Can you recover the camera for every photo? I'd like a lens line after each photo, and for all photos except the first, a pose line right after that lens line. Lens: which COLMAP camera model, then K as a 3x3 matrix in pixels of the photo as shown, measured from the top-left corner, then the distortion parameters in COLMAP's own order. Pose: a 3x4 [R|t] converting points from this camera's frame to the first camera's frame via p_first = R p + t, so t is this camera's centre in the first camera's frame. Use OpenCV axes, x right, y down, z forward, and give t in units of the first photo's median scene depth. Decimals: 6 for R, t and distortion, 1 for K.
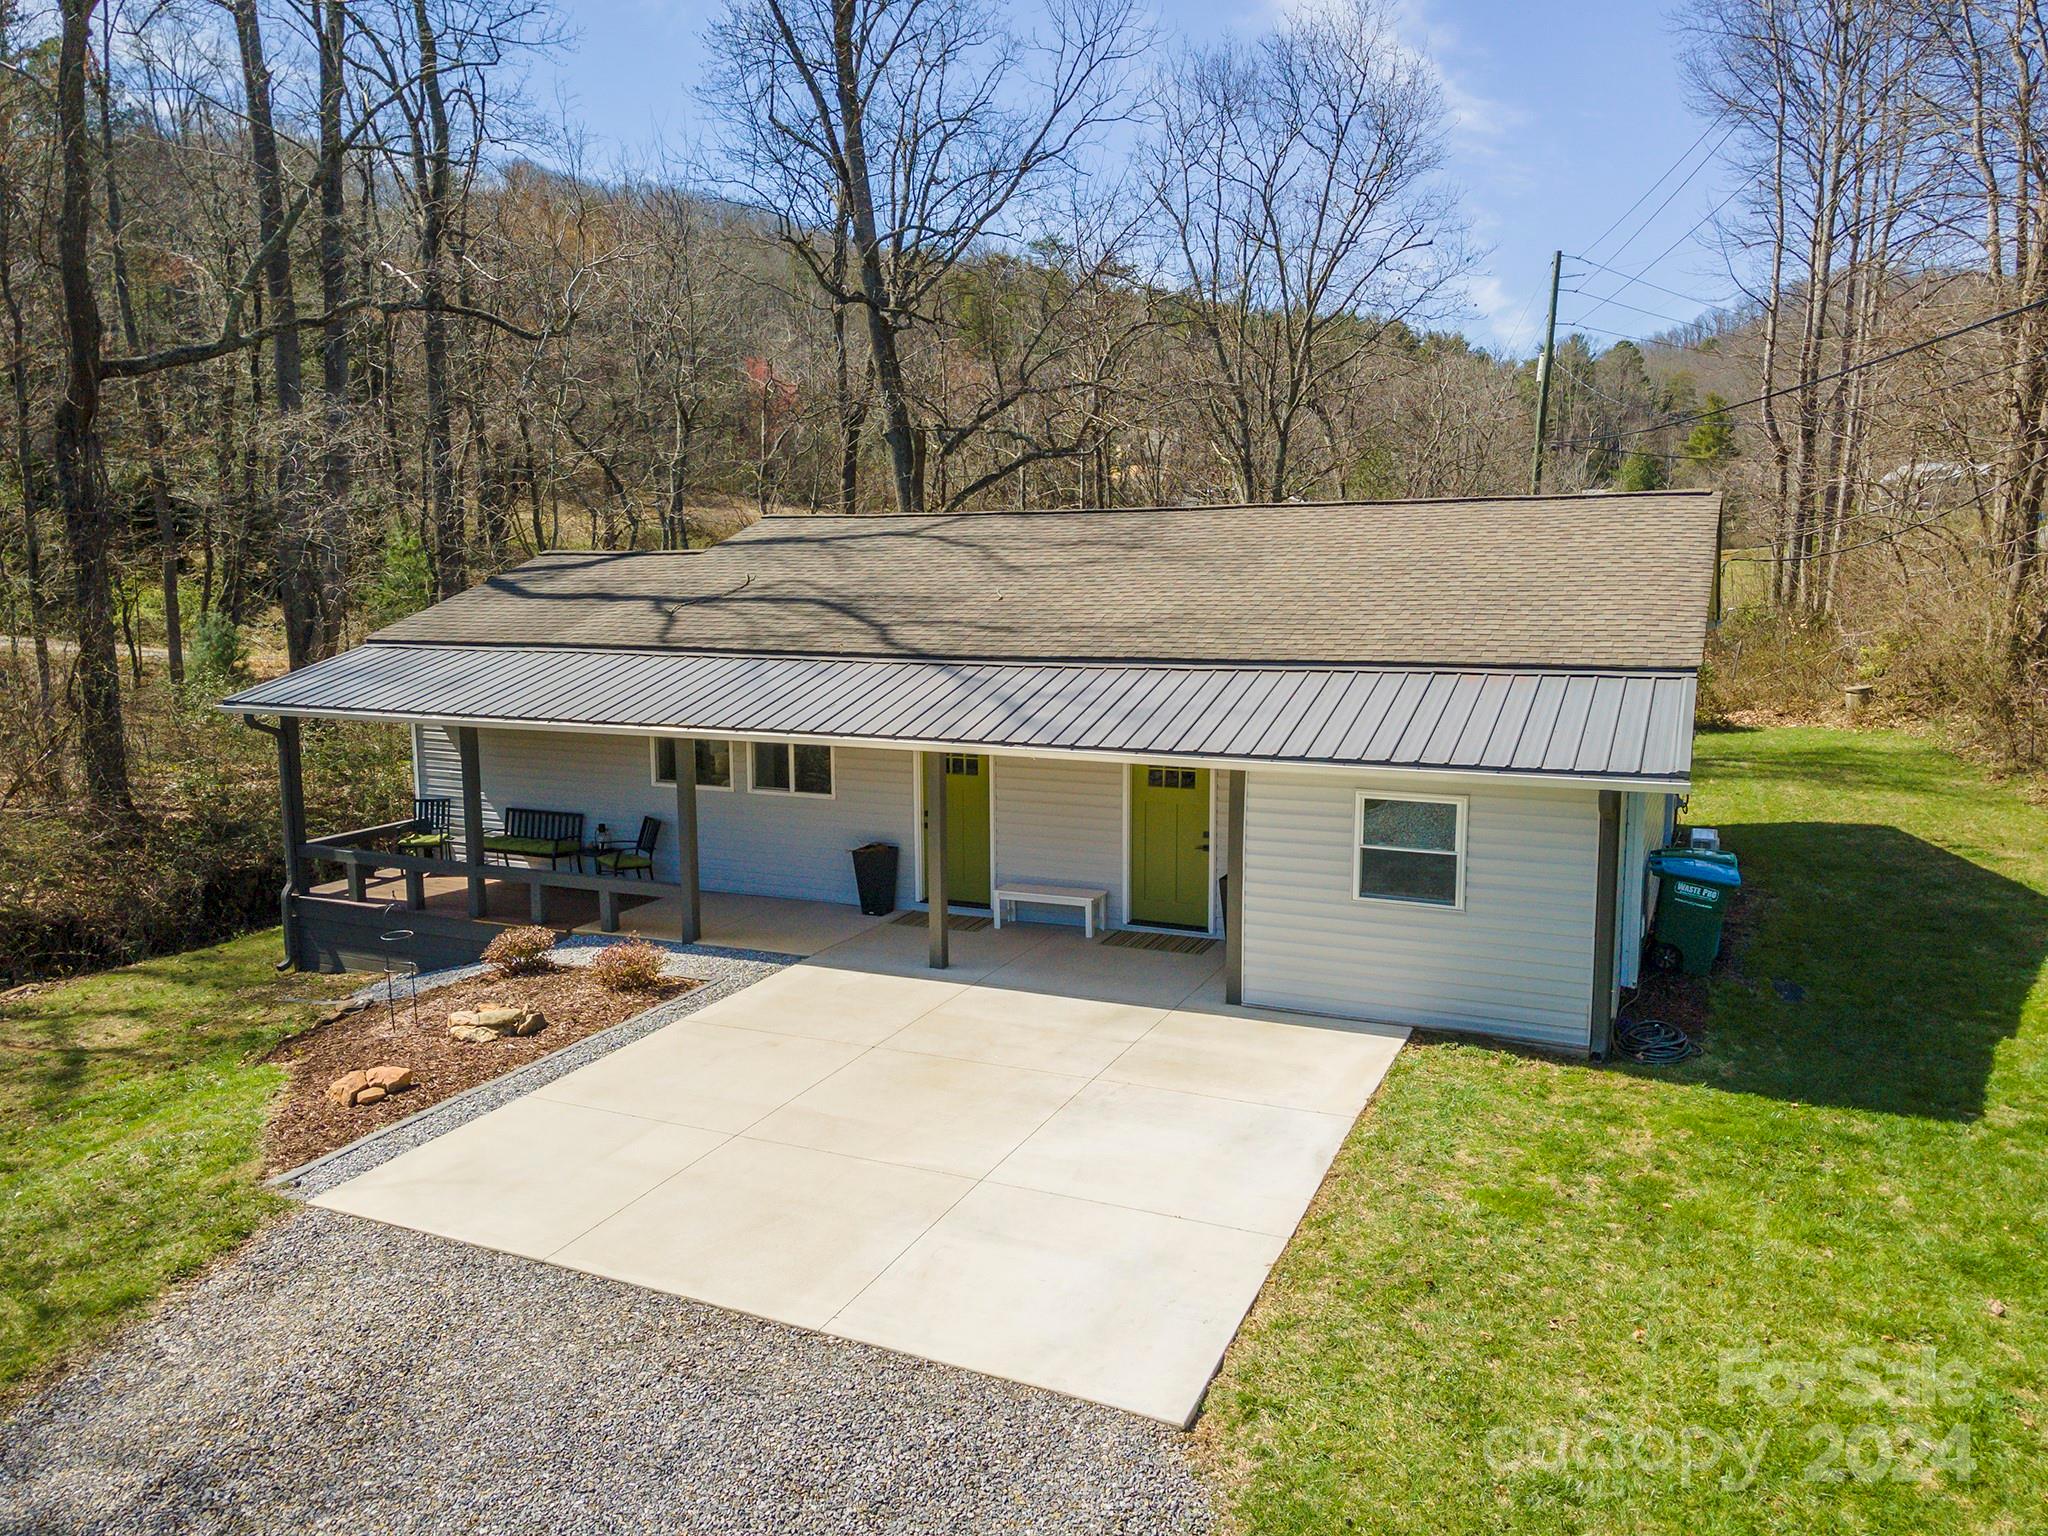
lens RADIAL K [[1483.6, 0, 1008.2], [0, 1483.6, 772.3], [0, 0, 1]] dist [0.035107, 0.023523]
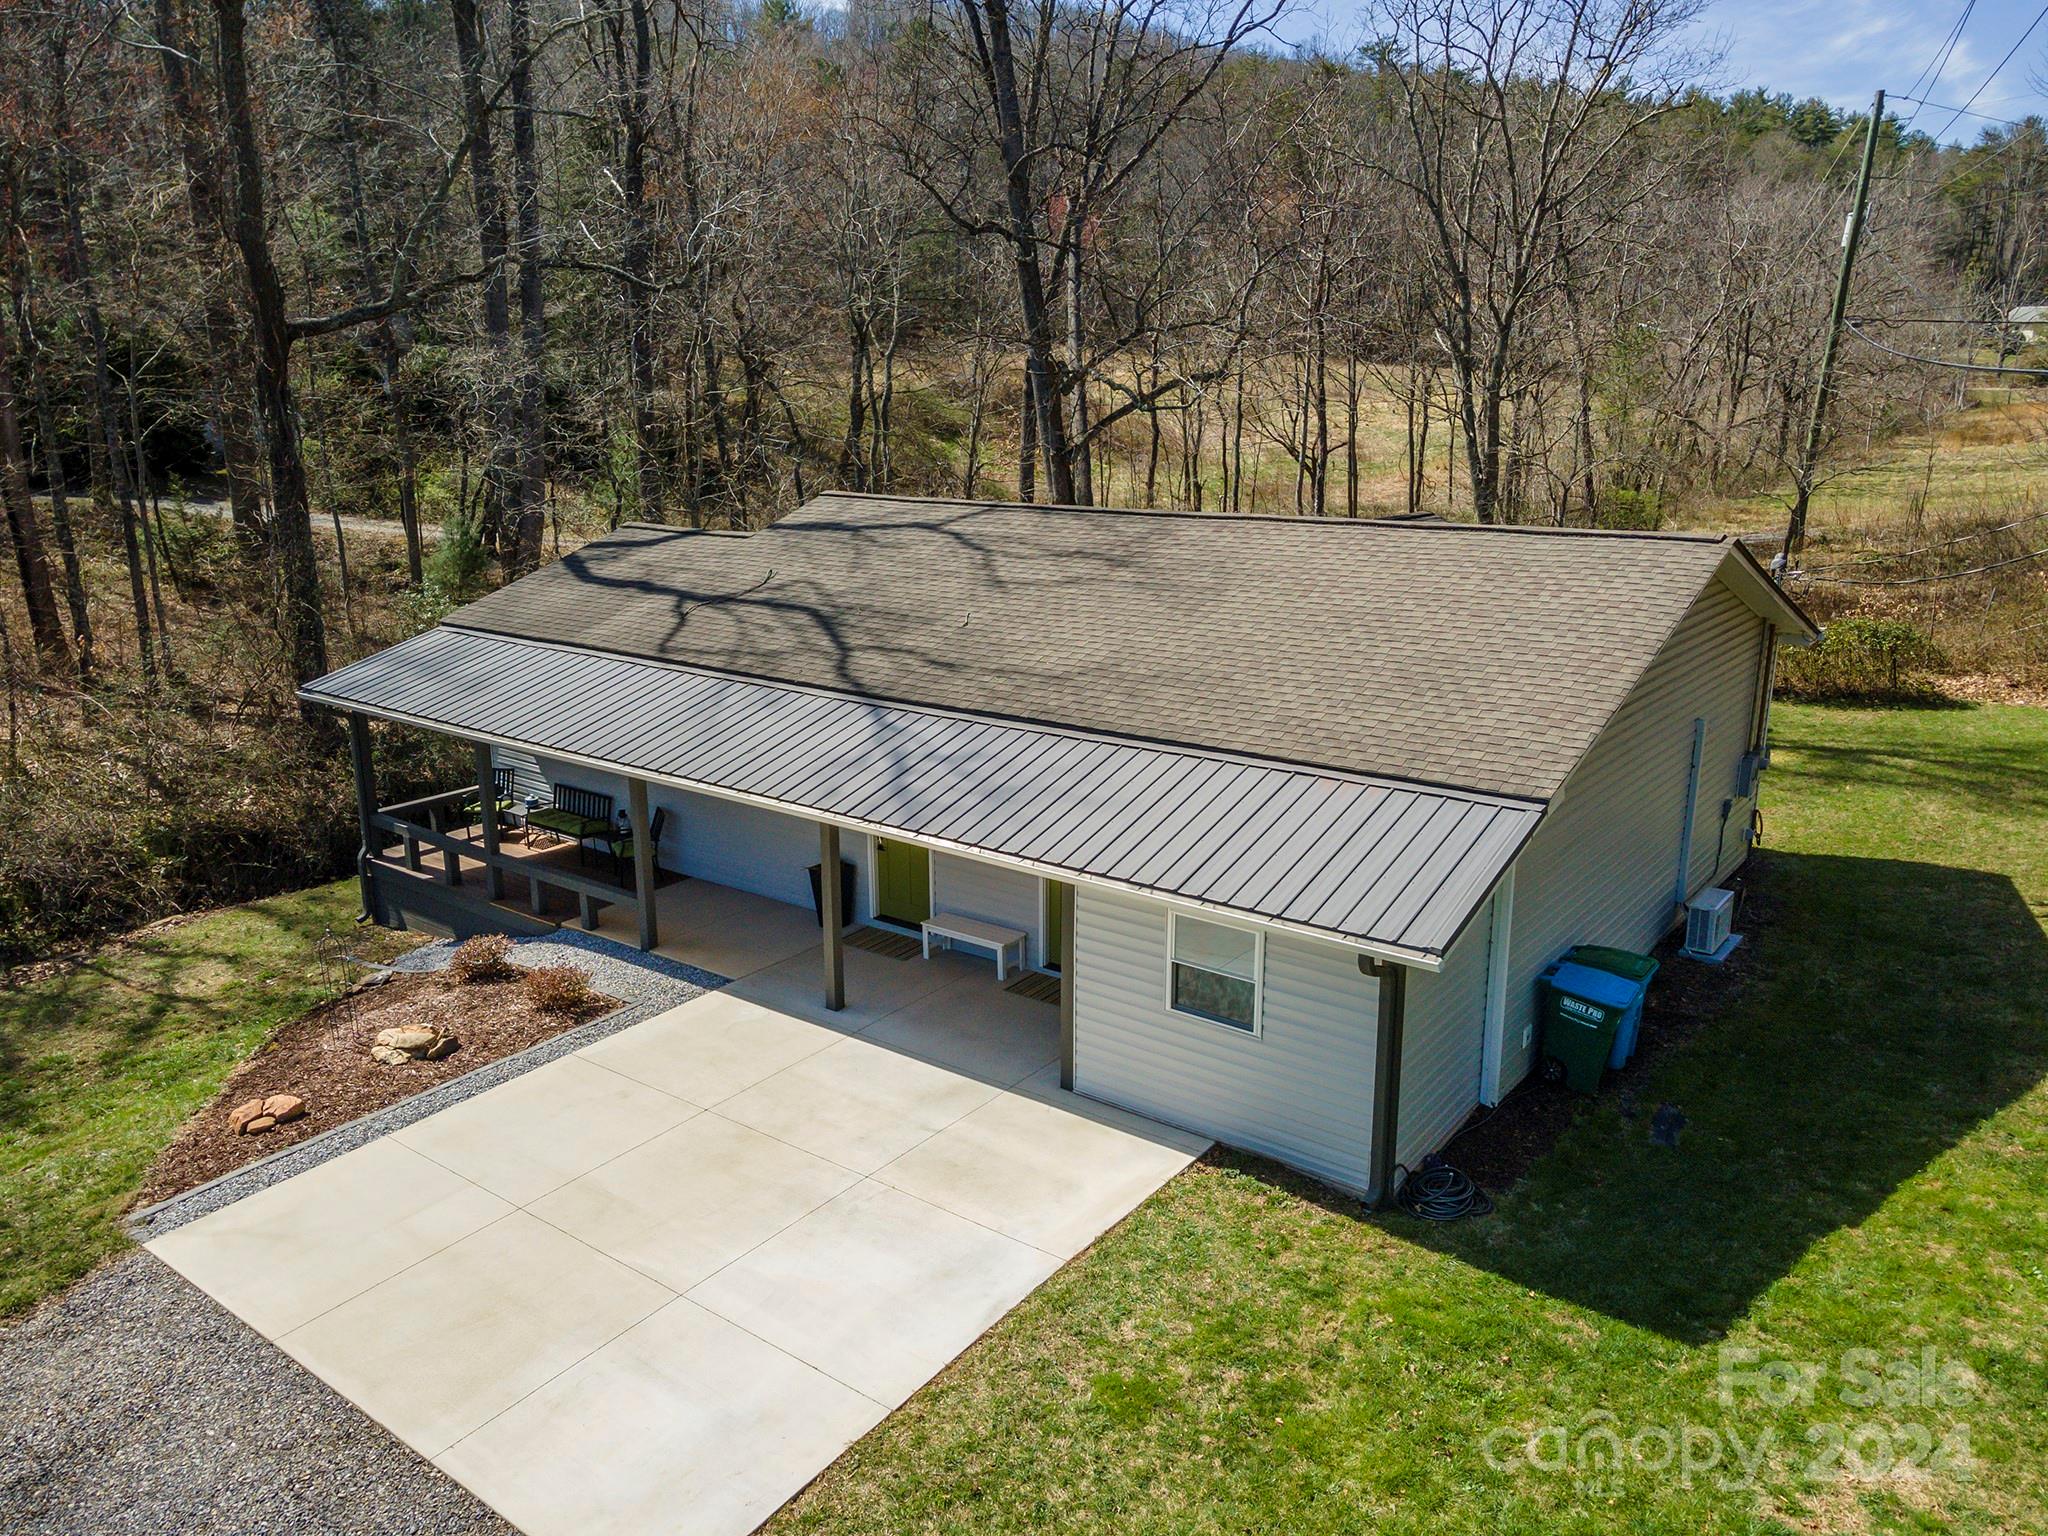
lens RADIAL K [[1483.6, 0, 1010.2], [0, 1483.6, 767.5], [0, 0, 1]] dist [0.035107, 0.023523]
pose [[0.976278, 0.054354, -0.209586, 0.310745], [-0.030564, 0.992881, 0.115125, -0.177065], [0.214351, -0.105989, 0.970989, 0.023173]]
